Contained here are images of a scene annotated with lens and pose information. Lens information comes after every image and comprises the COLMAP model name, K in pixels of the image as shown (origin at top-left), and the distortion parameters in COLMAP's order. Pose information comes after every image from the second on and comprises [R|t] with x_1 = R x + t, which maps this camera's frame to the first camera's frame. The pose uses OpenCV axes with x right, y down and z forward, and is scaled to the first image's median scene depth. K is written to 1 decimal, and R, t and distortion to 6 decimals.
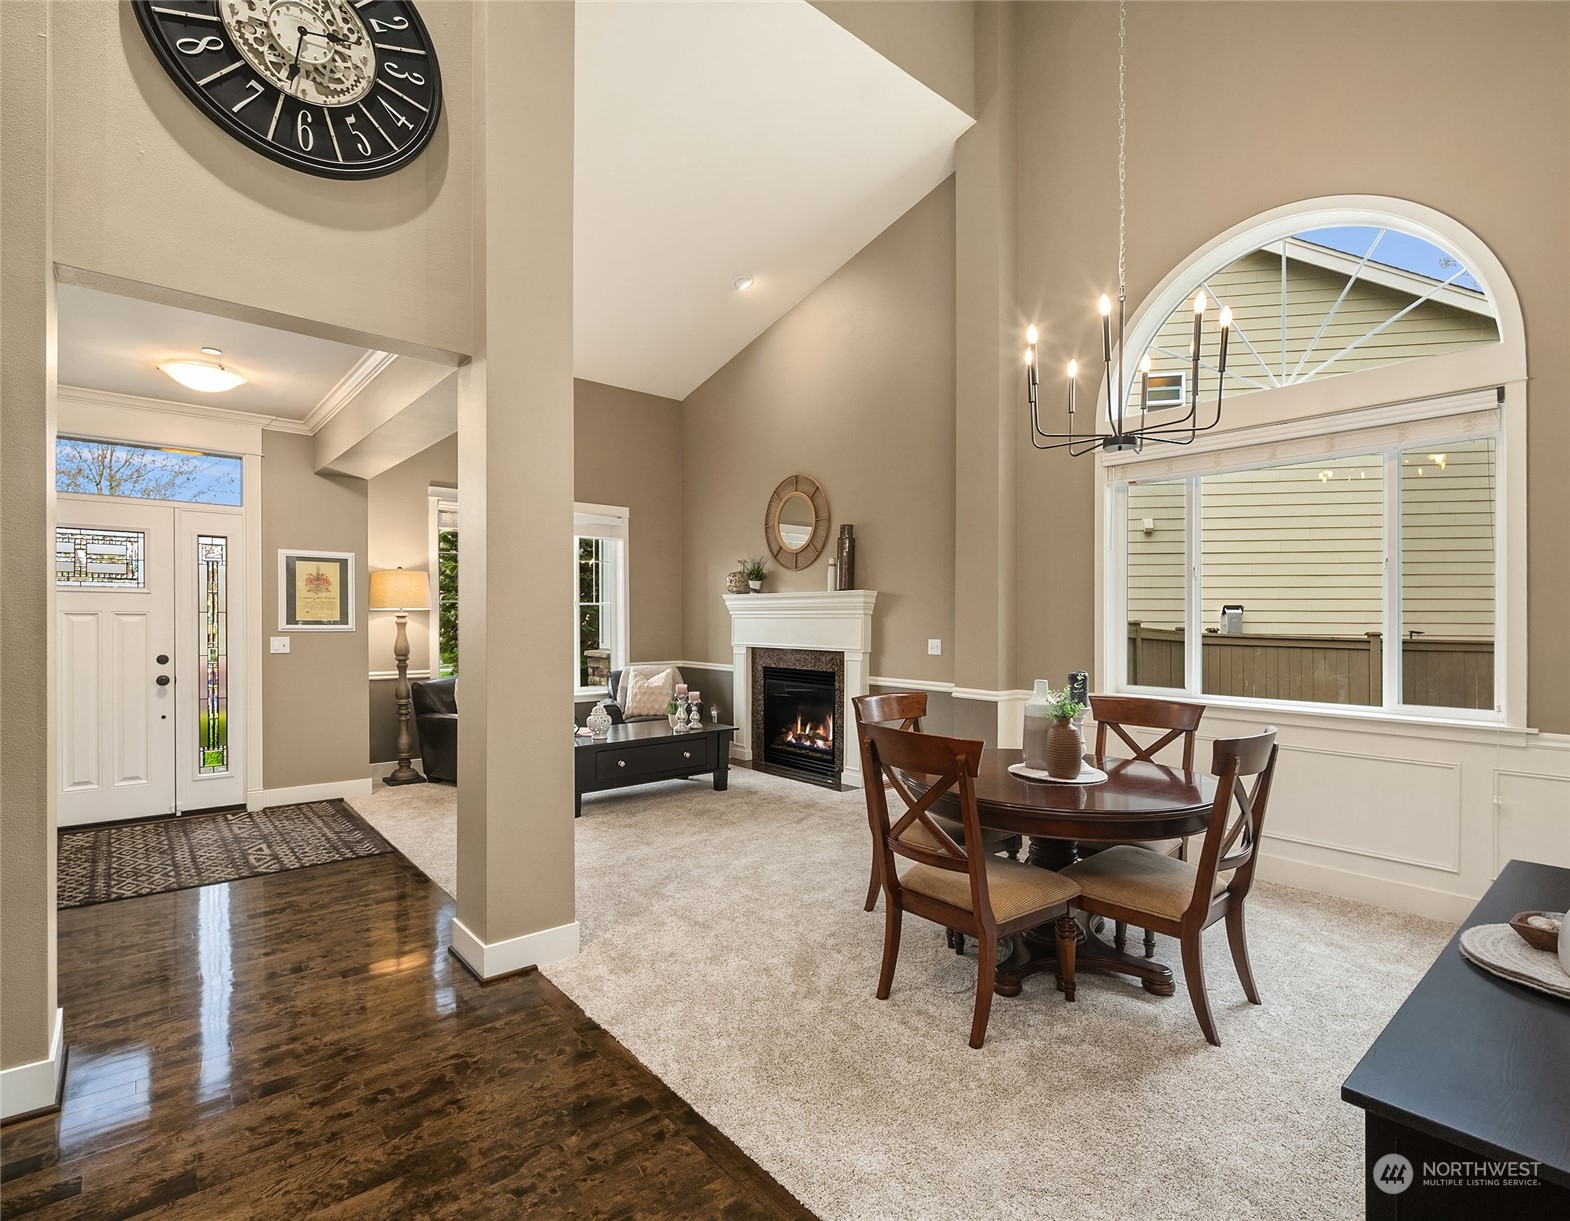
lens RADIAL K [[779.2, 0, 754.6], [0, 779.2, 619.7], [0, 0, 1]] dist [0.003674, 0.001529]
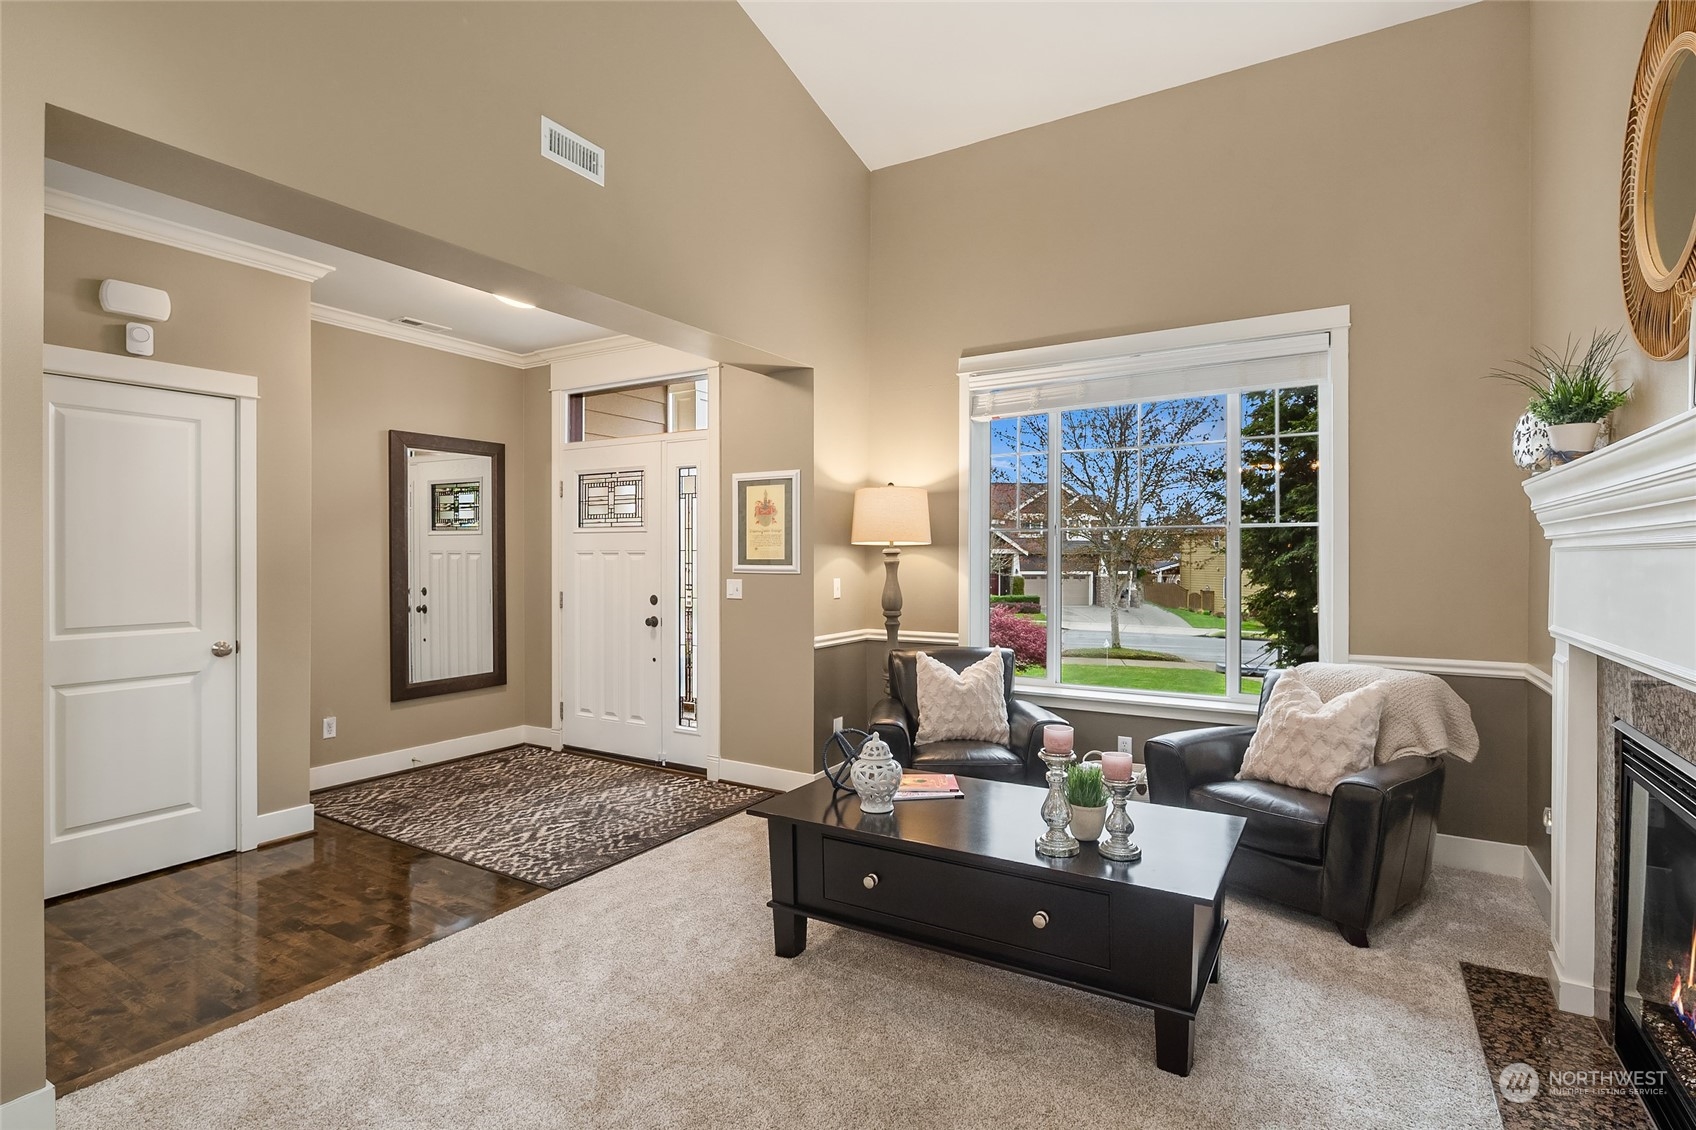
lens RADIAL K [[835.8, 0, 853.4], [0, 835.8, 574.7], [0, 0, 1]] dist [0.011088, -0.003079]
pose [[0.345751, 0.015071, -0.938205, 0.240916], [0.001721, 0.999859, 0.016695, 0.002222], [0.938325, -0.007387, 0.345676, 0.716742]]
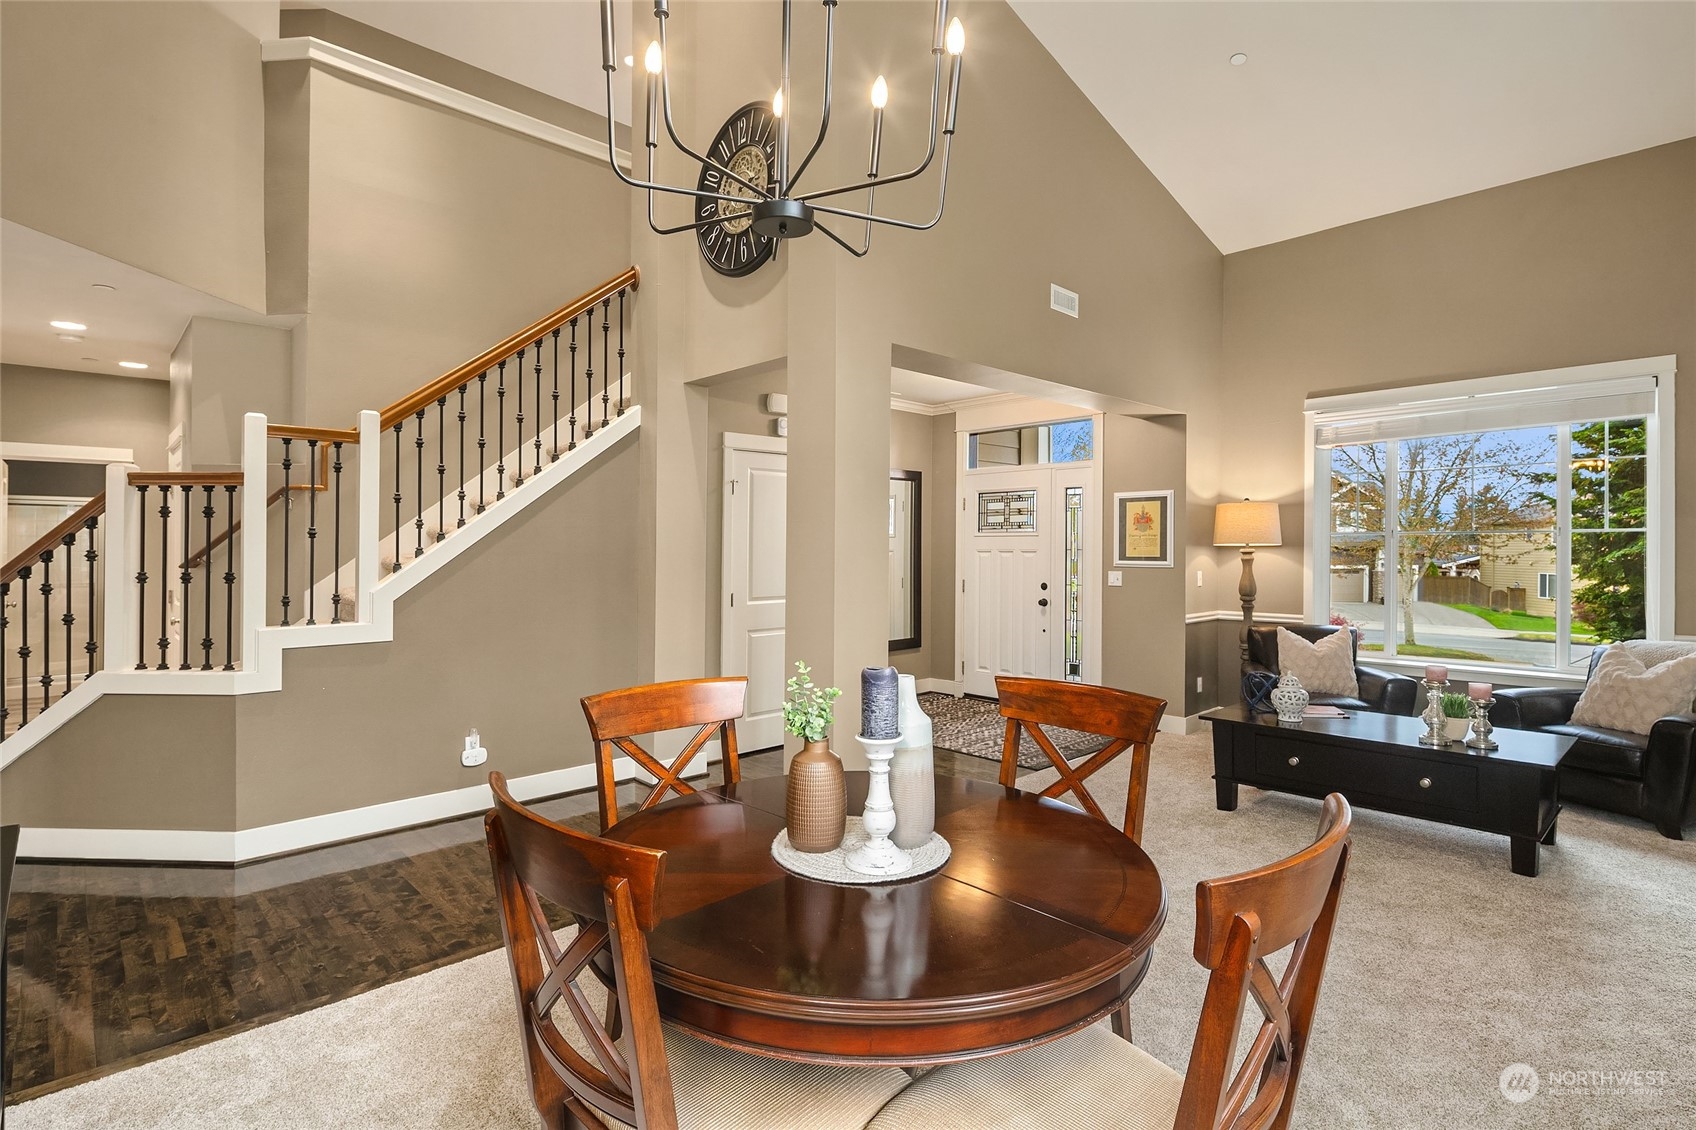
lens RADIAL K [[835.8, 0, 844.6], [0, 835.8, 563.0], [0, 0, 1]] dist [0.011088, -0.003079]
pose [[0.081137, 0.011866, -0.996632, 0.490096], [0.001282, 0.999927, 0.012010, -0.004220], [0.996702, -0.002252, 0.081116, 0.456589]]
